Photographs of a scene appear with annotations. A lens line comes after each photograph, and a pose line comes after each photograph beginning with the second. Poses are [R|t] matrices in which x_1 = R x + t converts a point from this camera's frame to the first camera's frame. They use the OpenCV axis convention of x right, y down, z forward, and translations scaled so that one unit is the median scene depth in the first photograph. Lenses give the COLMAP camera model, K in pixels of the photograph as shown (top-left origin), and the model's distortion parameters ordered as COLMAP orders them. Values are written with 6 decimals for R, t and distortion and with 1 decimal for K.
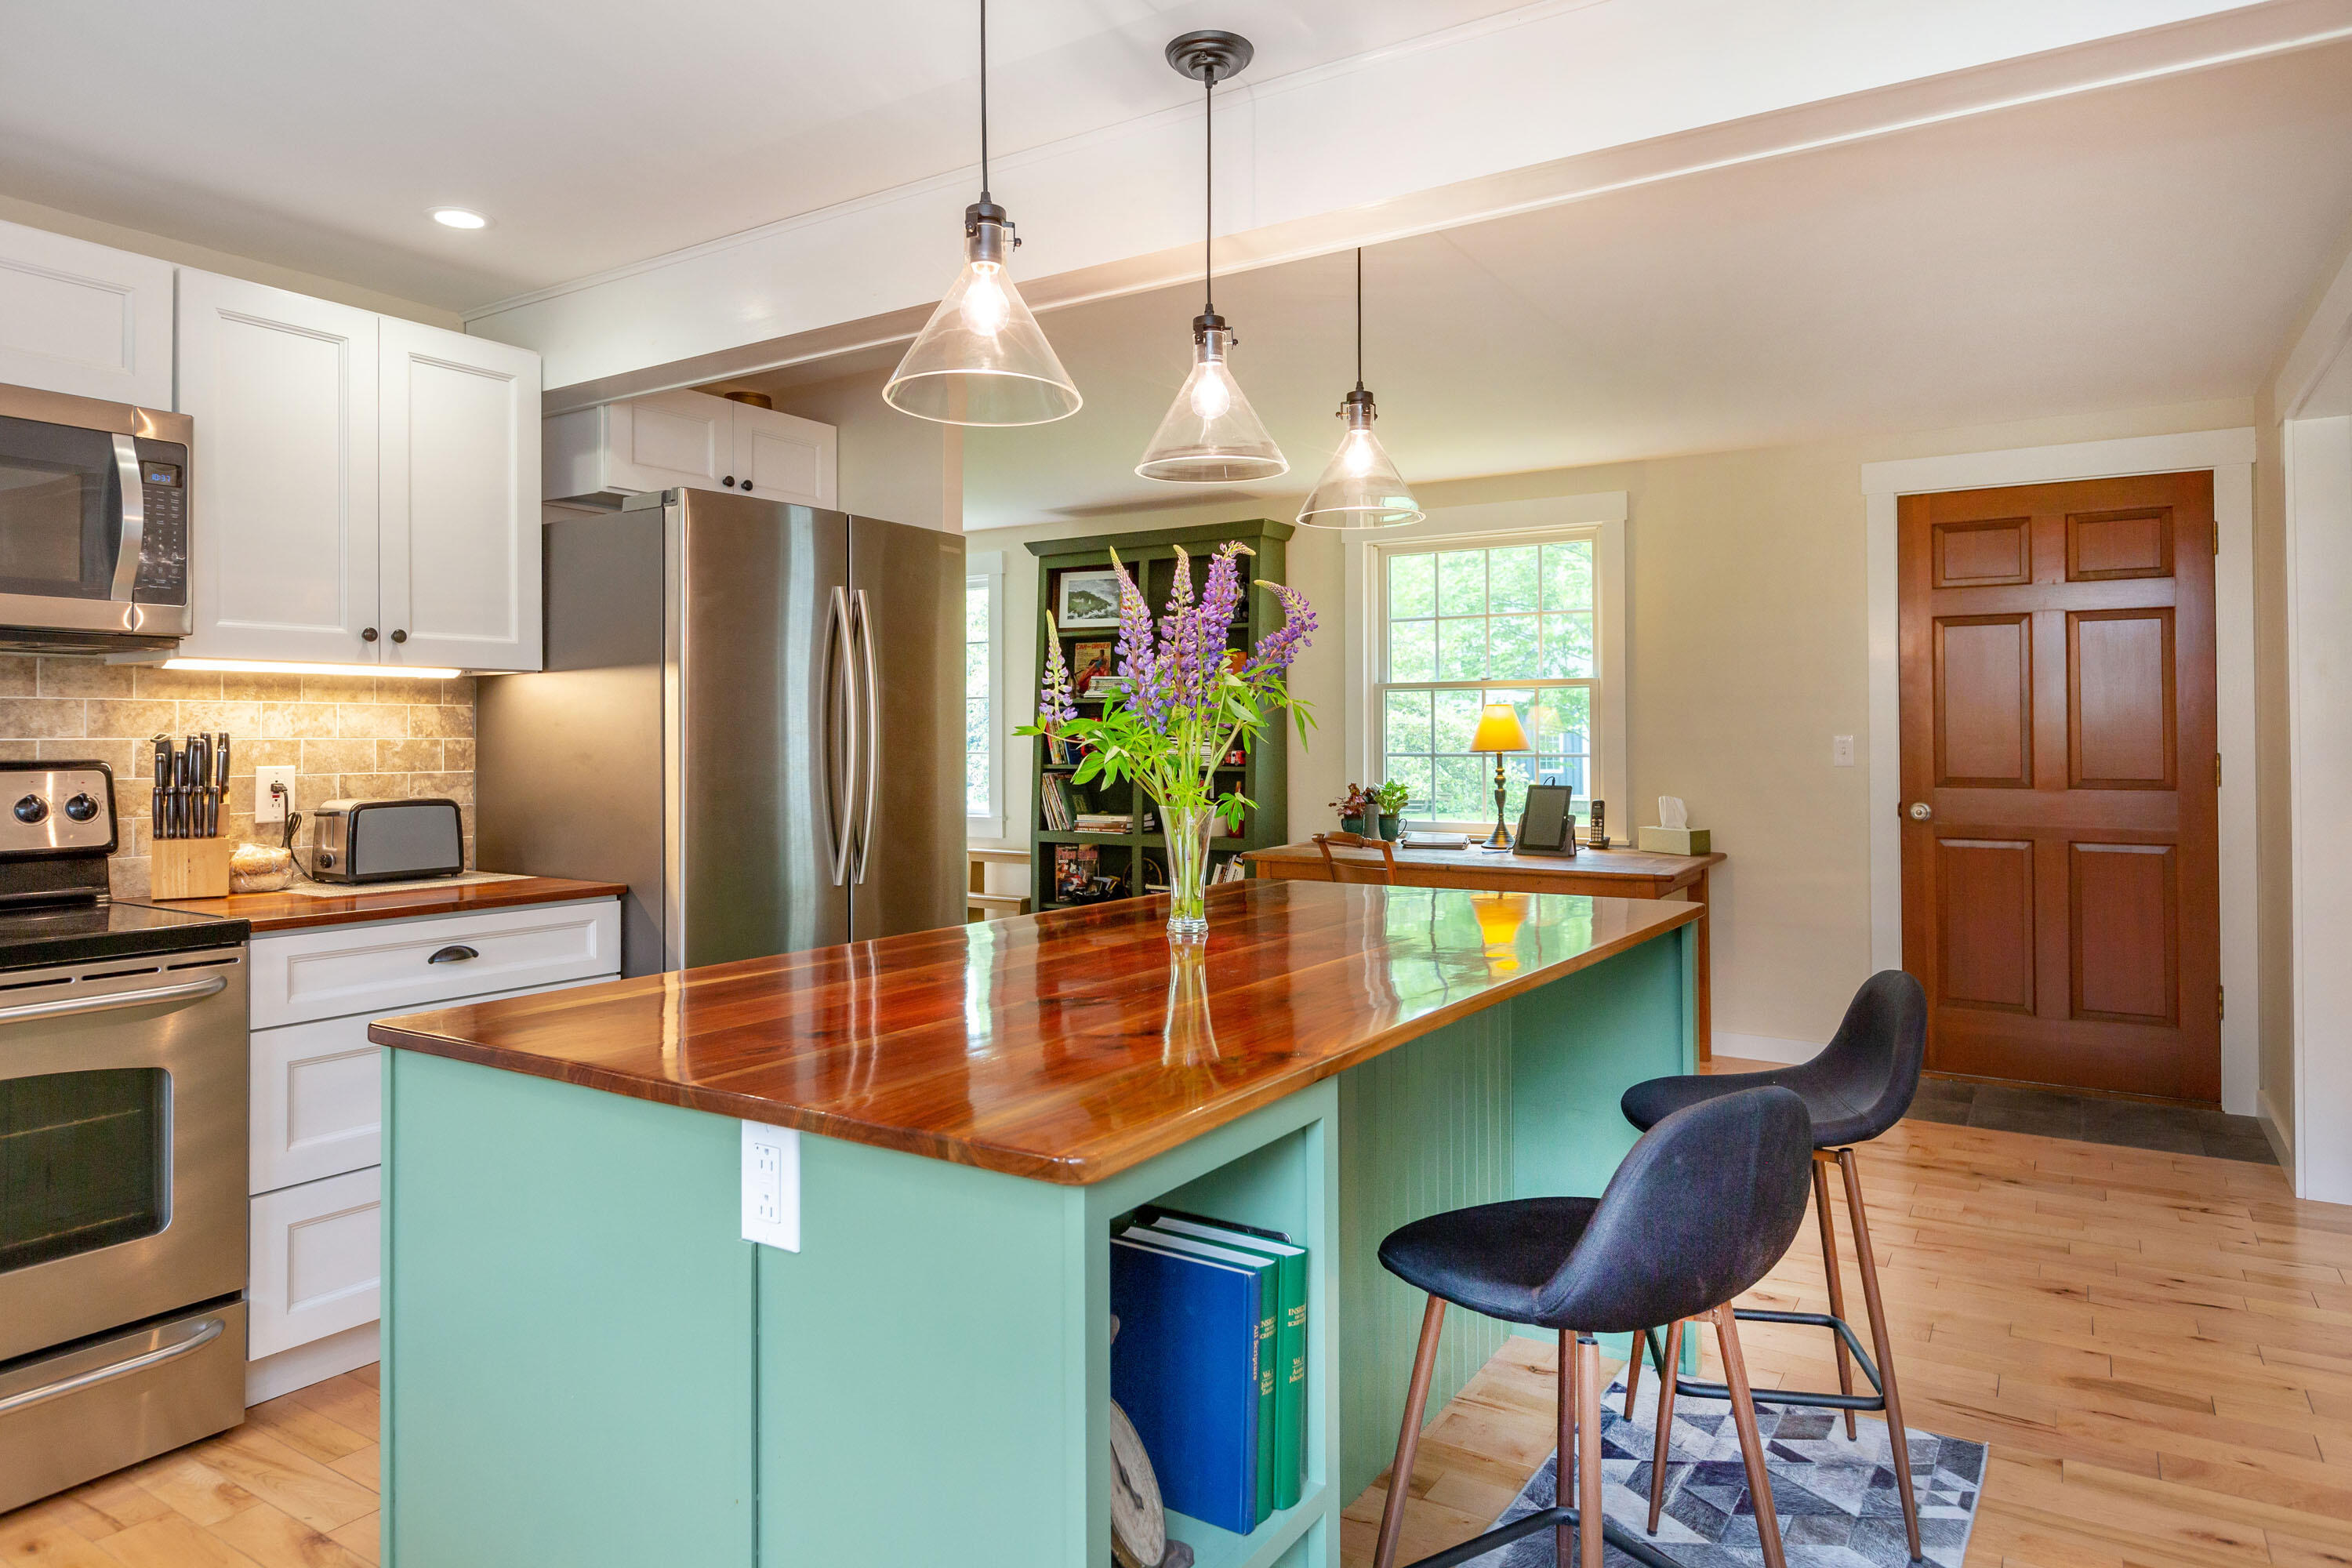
lens RADIAL K [[1415.5, 0, 1180.5], [0, 1415.5, 730.7], [0, 0, 1]] dist [0.003421, 0.001622]
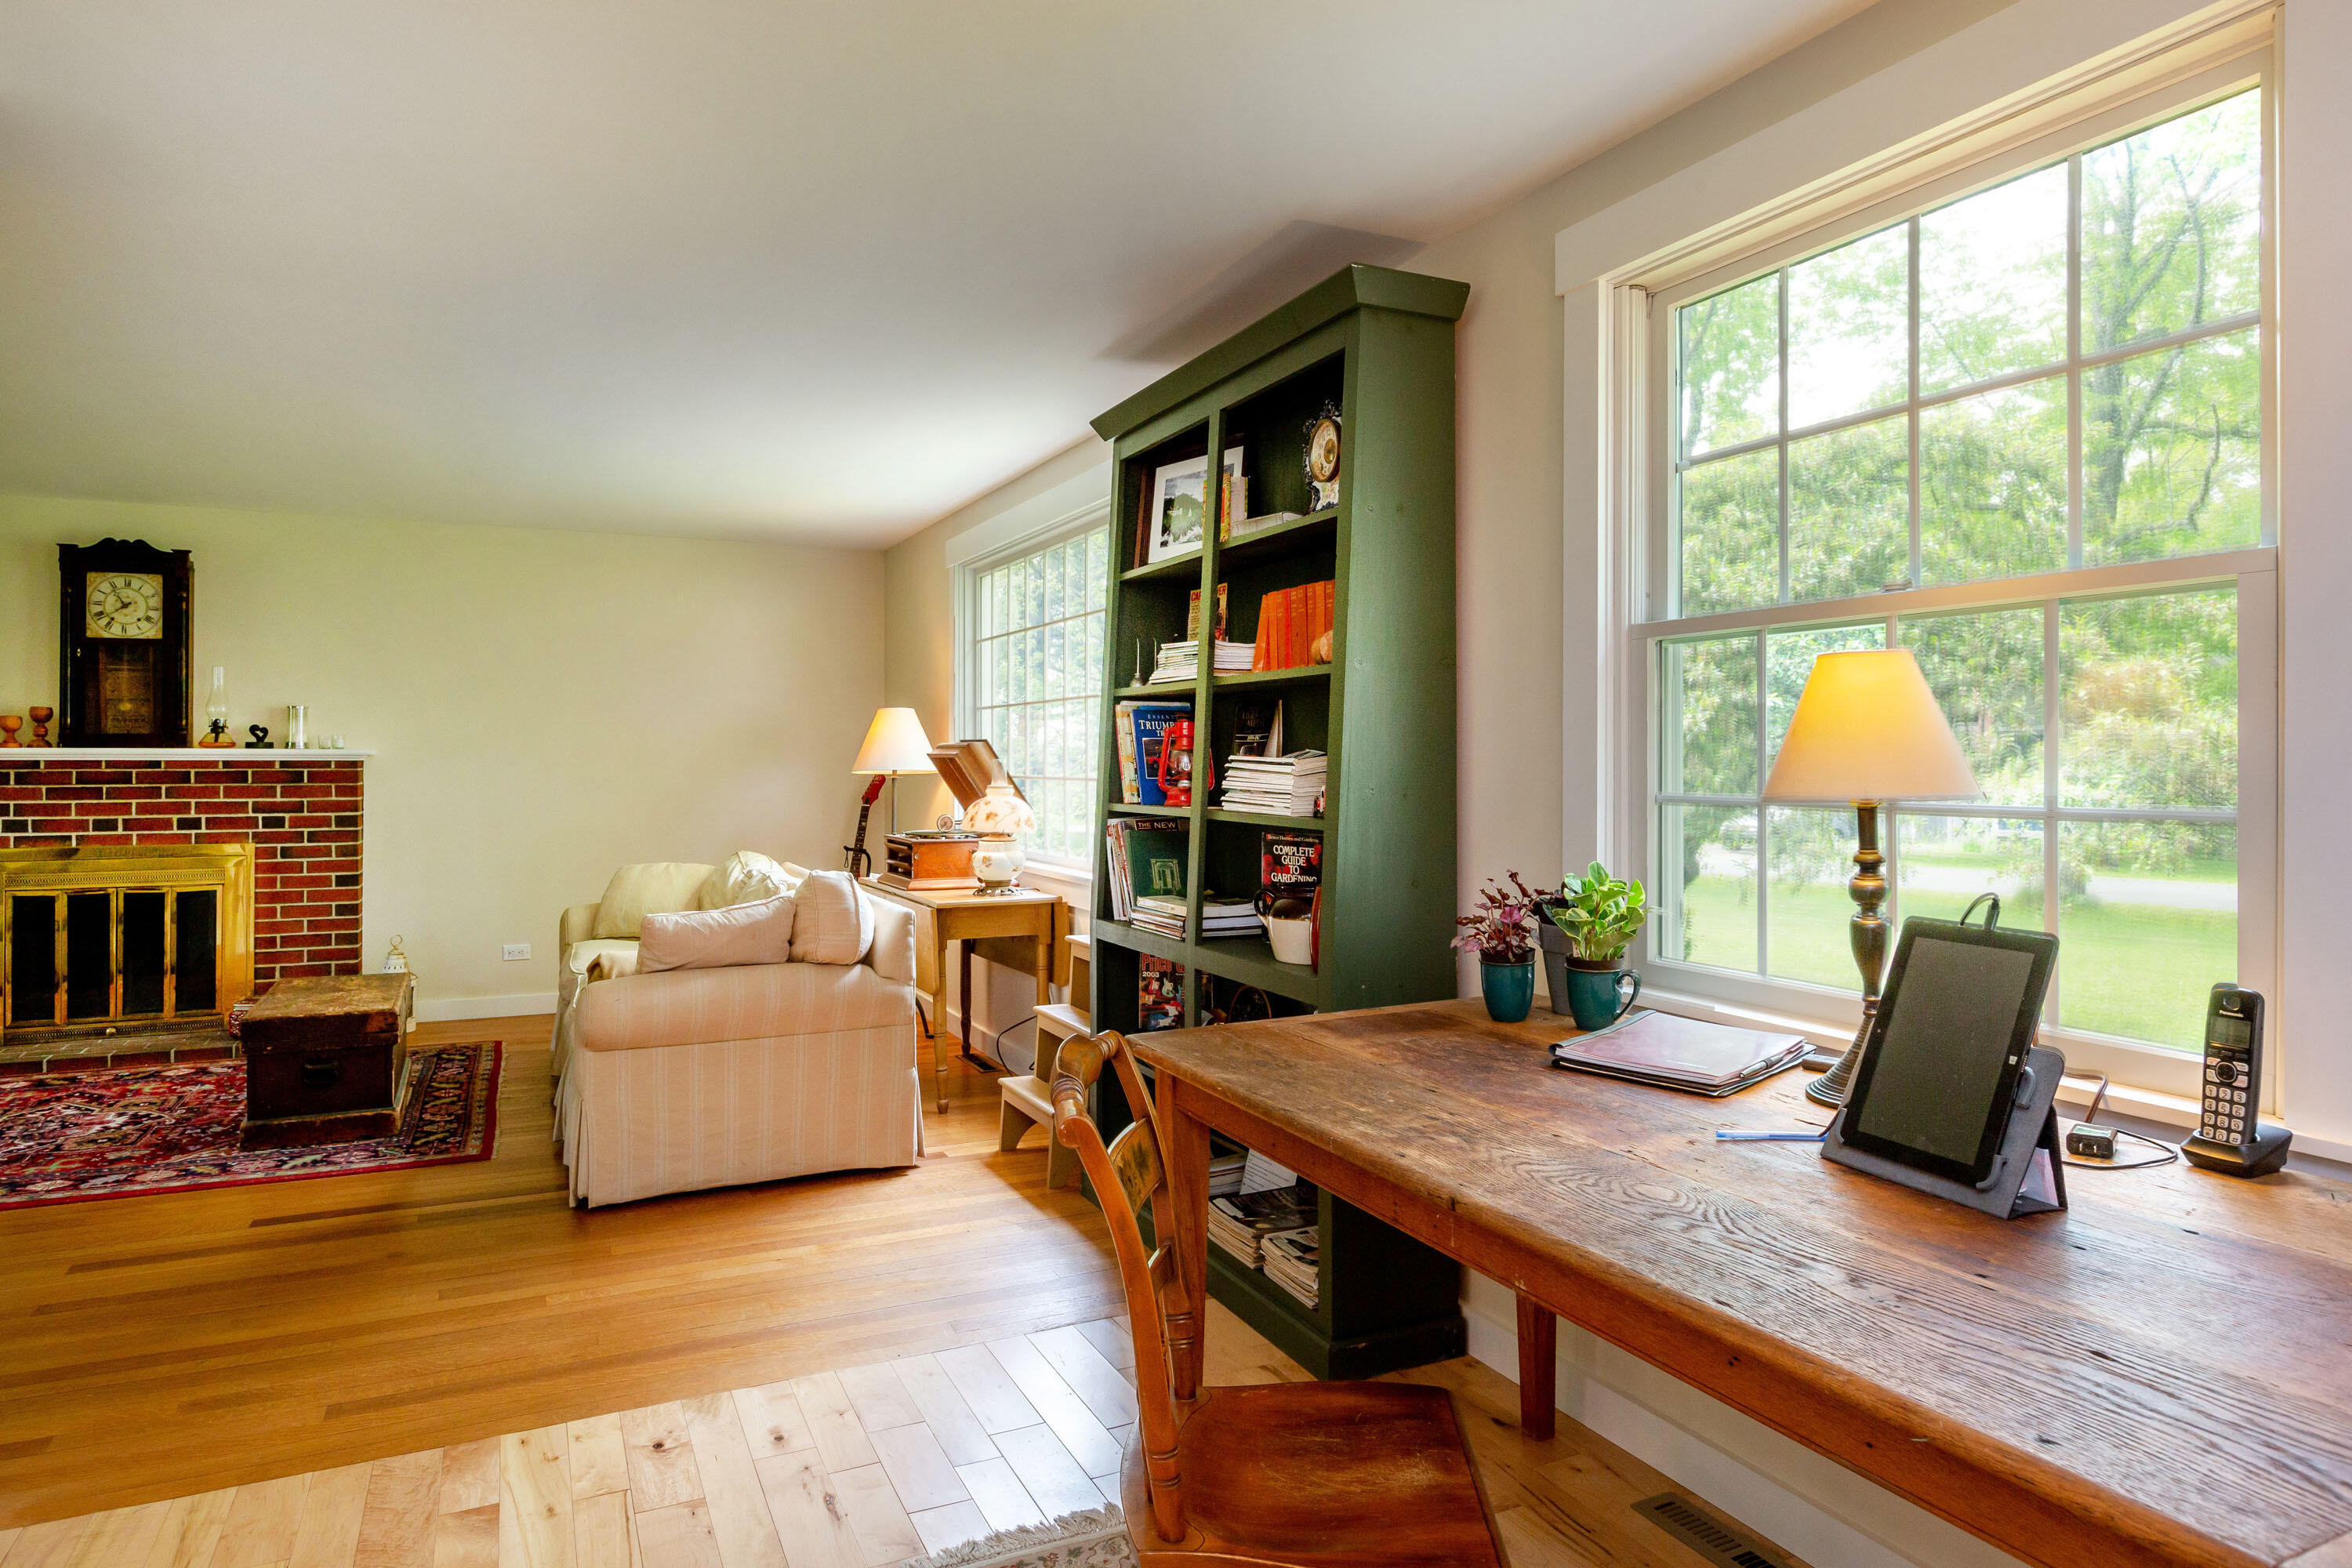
lens RADIAL K [[1347.1, 0, 1176.0], [0, 1347.1, 784.0], [0, 0, 1]] dist [0.002424, 0.001012]
pose [[0.858308, 0.020524, -0.512724, 0.234637], [-0.014258, 0.999768, 0.016151, 0.007828], [0.512937, -0.006552, 0.858401, 0.626604]]
